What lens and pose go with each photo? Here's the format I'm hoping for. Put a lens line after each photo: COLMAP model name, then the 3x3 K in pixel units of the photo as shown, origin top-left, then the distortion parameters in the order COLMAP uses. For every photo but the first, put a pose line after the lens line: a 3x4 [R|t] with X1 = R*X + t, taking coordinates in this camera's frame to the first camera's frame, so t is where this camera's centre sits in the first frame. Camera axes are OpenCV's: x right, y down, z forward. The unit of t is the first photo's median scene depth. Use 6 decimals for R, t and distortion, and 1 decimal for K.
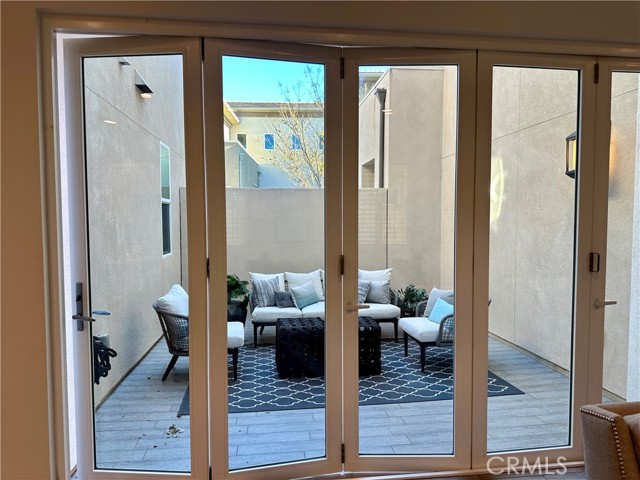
lens RADIAL K [[457.1, 0, 327.1], [0, 457.1, 240.4], [0, 0, 1]] dist [0.143694, -0.220432]
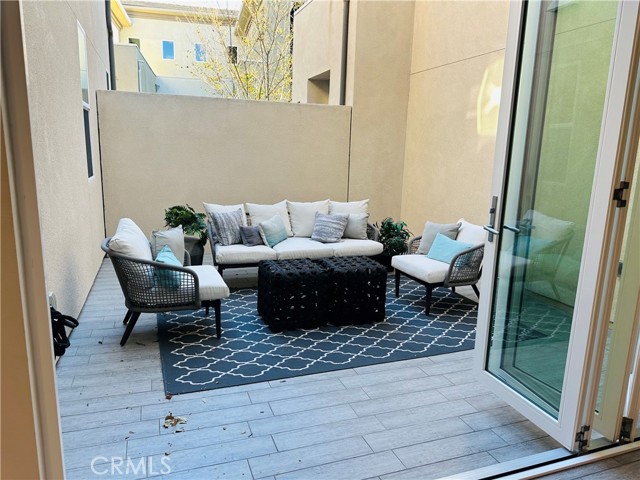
lens RADIAL K [[457.1, 0, 327.1], [0, 457.1, 240.4], [0, 0, 1]] dist [0.143694, -0.220432]
pose [[0.975534, -0.012815, 0.219473, -0.146354], [-0.020622, 0.988564, 0.149382, 0.009853], [-0.218878, -0.150254, 0.964114, 0.170851]]
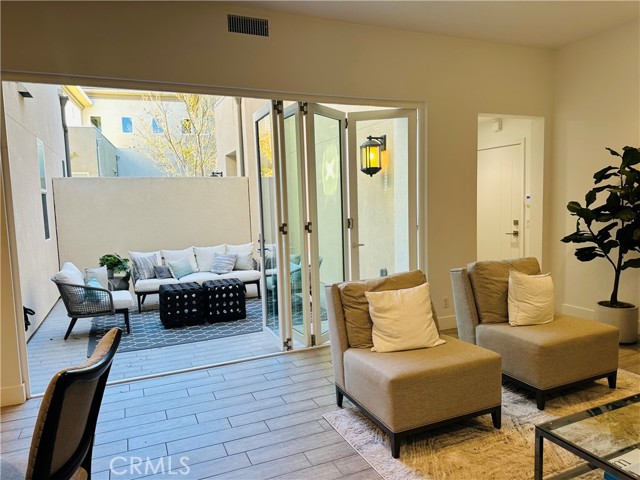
lens RADIAL K [[457.1, 0, 327.1], [0, 457.1, 240.4], [0, 0, 1]] dist [0.143694, -0.220432]
pose [[0.960379, -0.050034, 0.274168, -0.010707], [0.039928, 0.998306, 0.042323, 0.012807], [-0.275821, -0.029699, 0.960750, -0.279505]]
